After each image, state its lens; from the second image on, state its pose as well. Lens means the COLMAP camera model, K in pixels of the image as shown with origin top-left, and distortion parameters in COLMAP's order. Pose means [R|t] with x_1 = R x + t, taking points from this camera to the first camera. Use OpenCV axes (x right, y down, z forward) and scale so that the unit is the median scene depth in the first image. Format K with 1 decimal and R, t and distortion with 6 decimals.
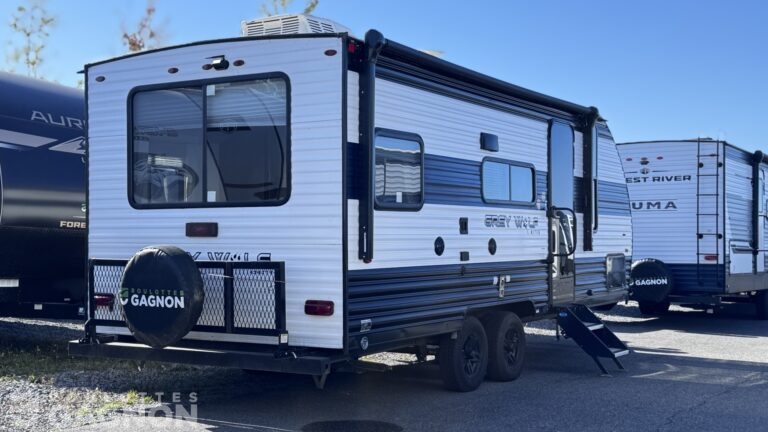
lens RADIAL K [[1007.2, 0, 384.0], [0, 1007.2, 216.0], [0, 0, 1]] dist [0.018089, 0.006536]
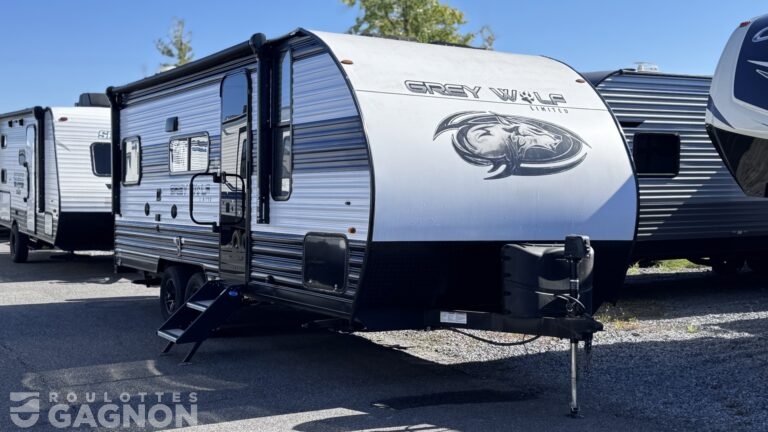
lens RADIAL K [[1007.2, 0, 384.0], [0, 1007.2, 216.0], [0, 0, 1]] dist [0.018089, 0.006536]
pose [[-0.491158, -0.004434, -0.871059, 1.018336], [-0.004287, 0.999987, -0.002673, 0.037619], [0.871060, 0.002422, -0.491171, 1.793339]]
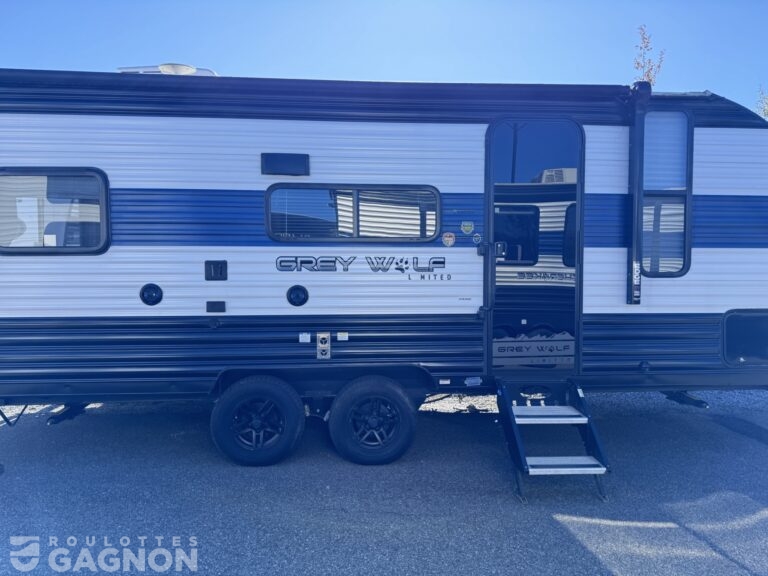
lens RADIAL K [[549.9, 0, 384.0], [0, 549.9, 288.0], [0, 0, 1]] dist [0.003759, -0.000114]
pose [[0.569336, 0.044171, -0.820917, 0.503993], [0.014754, 0.997846, 0.063923, -0.002691], [0.821972, -0.048506, 0.567458, 0.805389]]
